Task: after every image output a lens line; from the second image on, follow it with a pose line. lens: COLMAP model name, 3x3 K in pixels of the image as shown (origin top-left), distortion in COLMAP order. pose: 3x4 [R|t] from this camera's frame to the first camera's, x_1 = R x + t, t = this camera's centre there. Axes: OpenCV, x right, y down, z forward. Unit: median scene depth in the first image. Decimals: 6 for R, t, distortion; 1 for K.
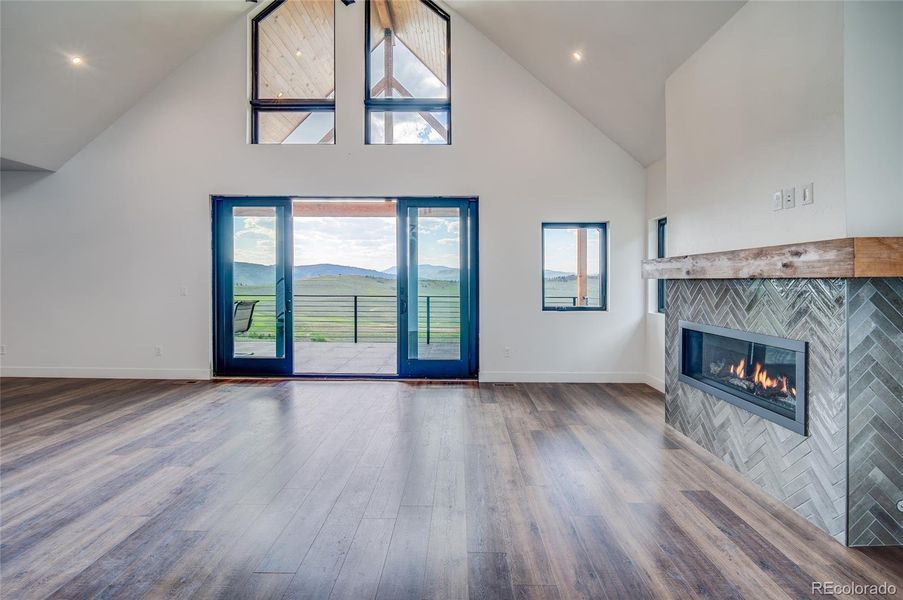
lens RADIAL K [[423.1, 0, 442.3], [0, 423.1, 303.0], [0, 0, 1]] dist [-0.006725, -0.000610]
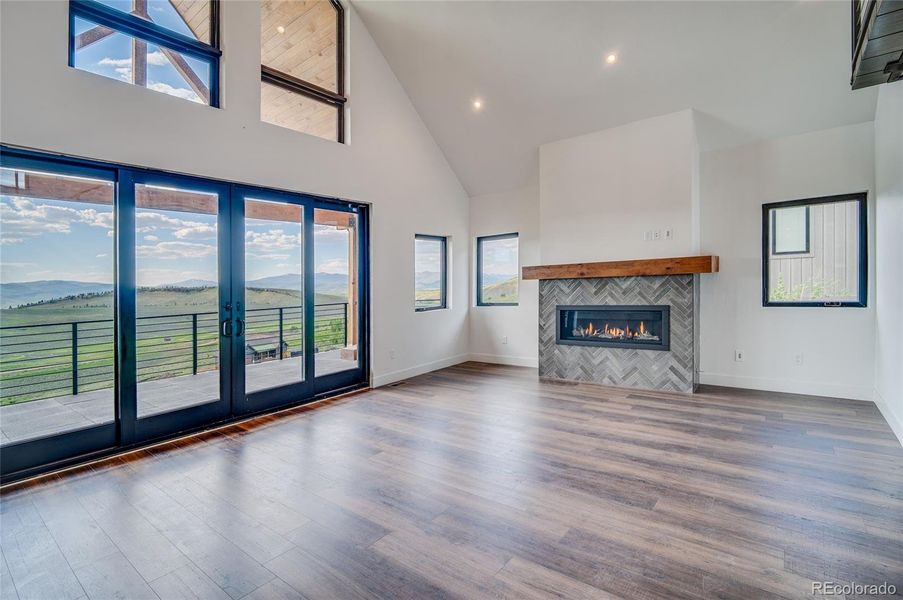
lens RADIAL K [[423.1, 0, 450.2], [0, 423.1, 313.3], [0, 0, 1]] dist [-0.006725, -0.000610]
pose [[0.616270, -0.076155, 0.783844, -0.605702], [0.078470, 0.996298, 0.035102, -0.009958], [-0.783616, 0.039876, 0.619964, 0.235437]]
